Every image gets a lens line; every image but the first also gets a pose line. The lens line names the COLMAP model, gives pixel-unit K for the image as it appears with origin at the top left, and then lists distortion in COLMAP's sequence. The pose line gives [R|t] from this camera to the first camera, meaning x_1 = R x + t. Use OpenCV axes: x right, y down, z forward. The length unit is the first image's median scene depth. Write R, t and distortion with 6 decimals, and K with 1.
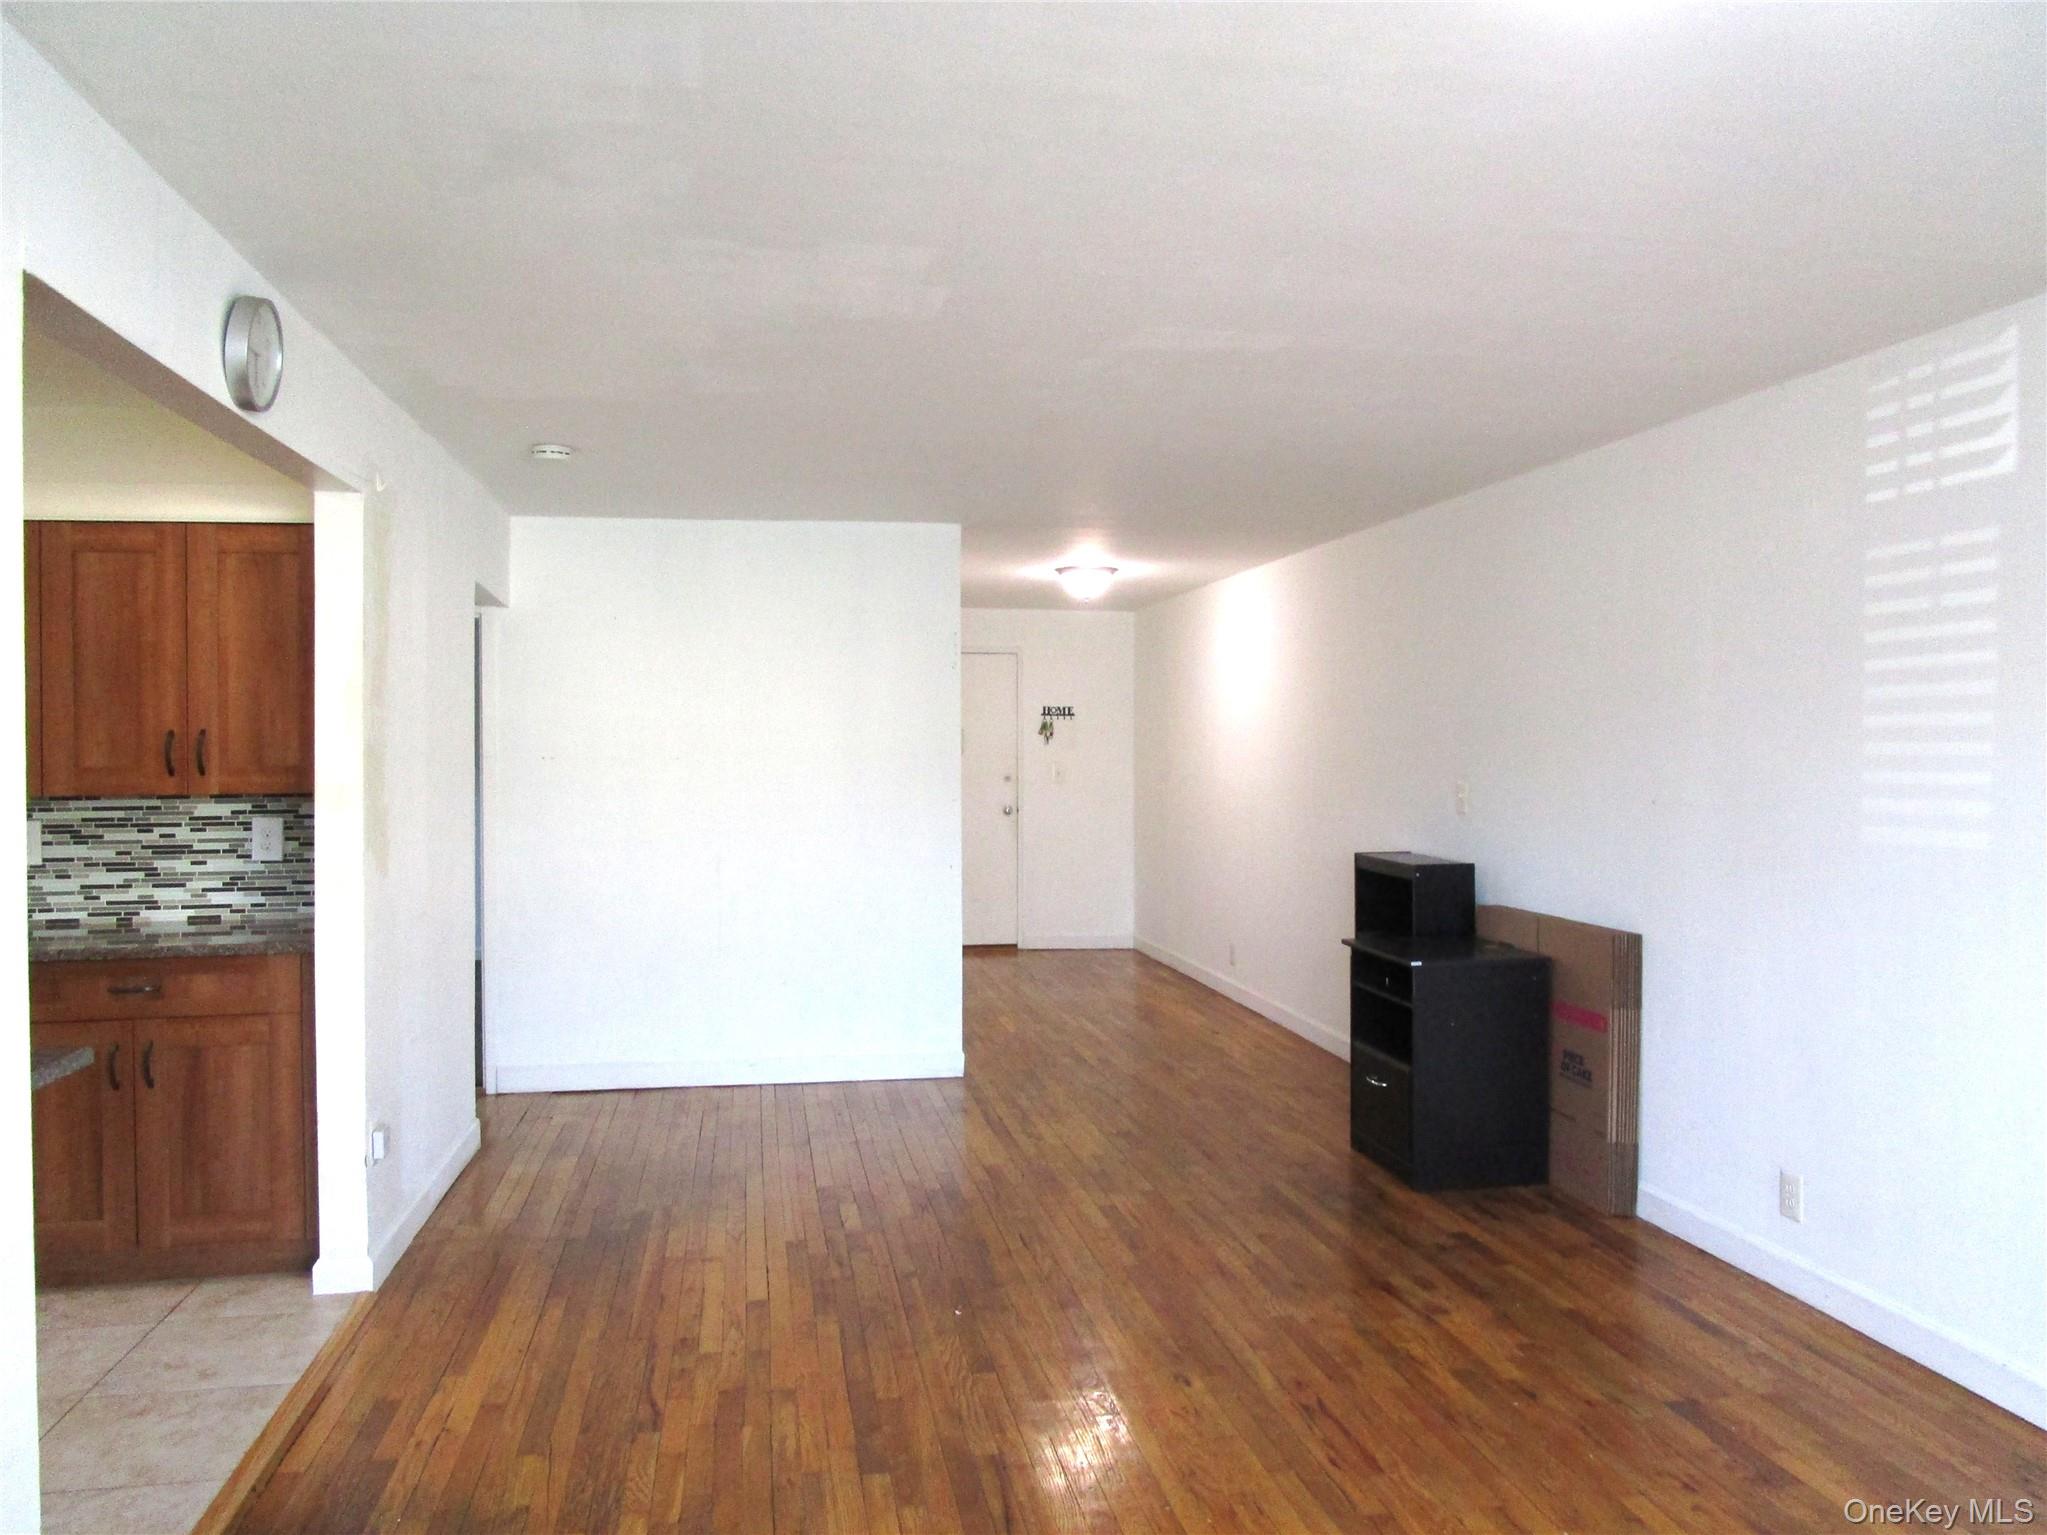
lens RADIAL K [[1521.9, 0, 1023.5], [0, 1521.9, 767.5], [0, 0, 1]] dist [-0.019183, 0.002585]
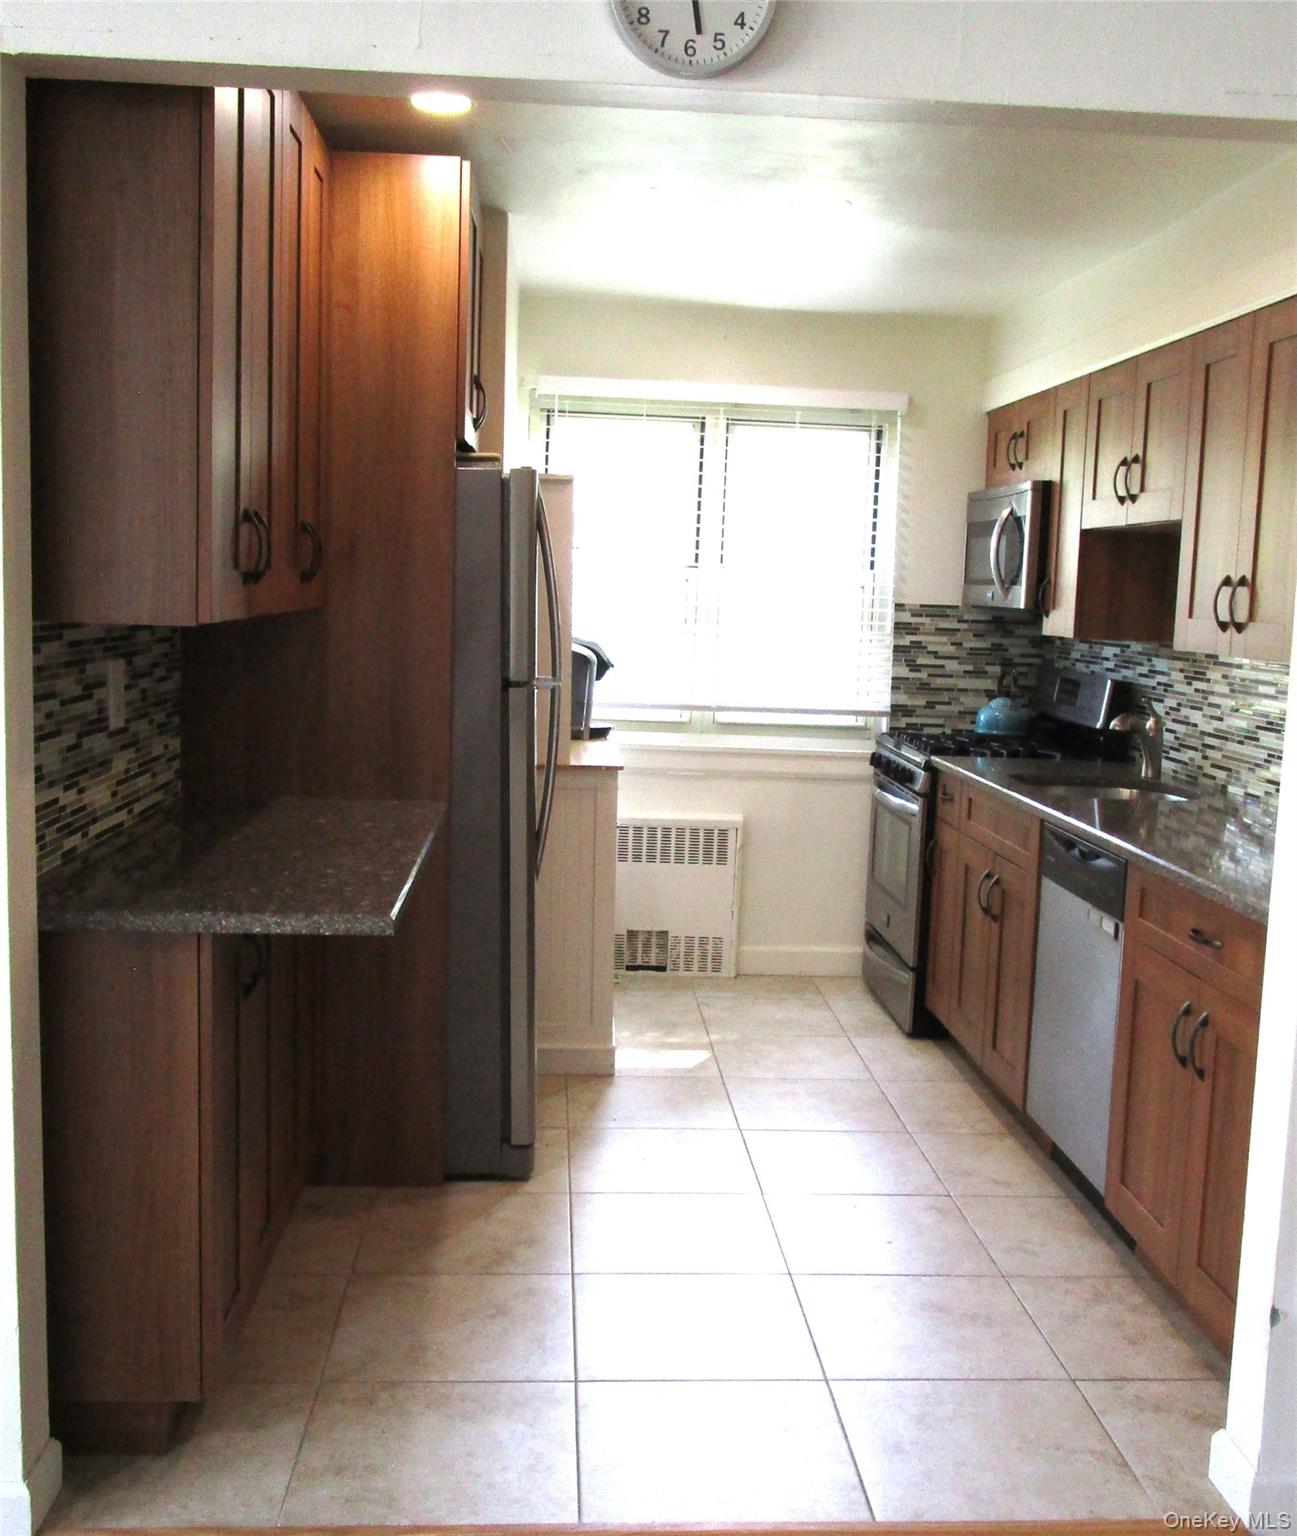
lens RADIAL K [[1636.1, 0, 680.0], [0, 1636.1, 768.0], [0, 0, 1]] dist [-0.019148, -0.029556]
pose [[-0.087141, 0.118873, -0.989078, 0.171236], [-0.052645, 0.990918, 0.123732, -0.013315], [0.994804, 0.062852, -0.080092, 0.757850]]
